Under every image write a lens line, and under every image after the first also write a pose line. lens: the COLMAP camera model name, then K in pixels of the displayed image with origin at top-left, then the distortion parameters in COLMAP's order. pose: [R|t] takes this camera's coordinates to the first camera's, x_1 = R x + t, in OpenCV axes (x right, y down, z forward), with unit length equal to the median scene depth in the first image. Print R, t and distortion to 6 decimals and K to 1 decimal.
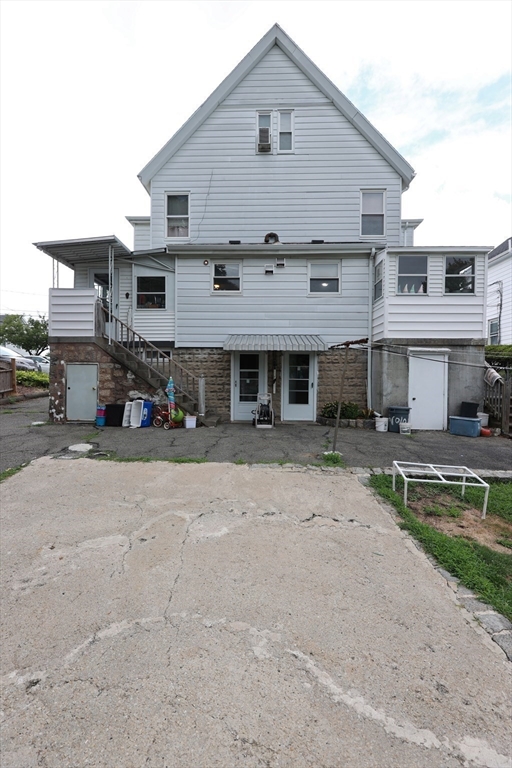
lens RADIAL K [[342.4, 0, 256.0], [0, 342.4, 384.0], [0, 0, 1]] dist [0.000779, 0.000022]
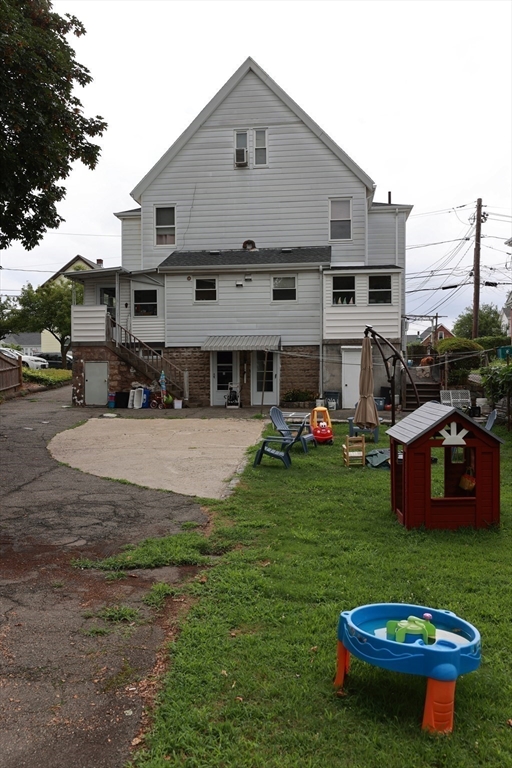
lens RADIAL K [[659.2, 0, 256.0], [0, 659.2, 384.0], [0, 0, 1]] dist [0.006737, 0.002379]
pose [[0.996468, -0.012111, -0.083100, 0.291030], [0.012056, 0.999927, -0.001170, 0.033970], [0.083108, 0.000165, 0.996541, -1.366914]]
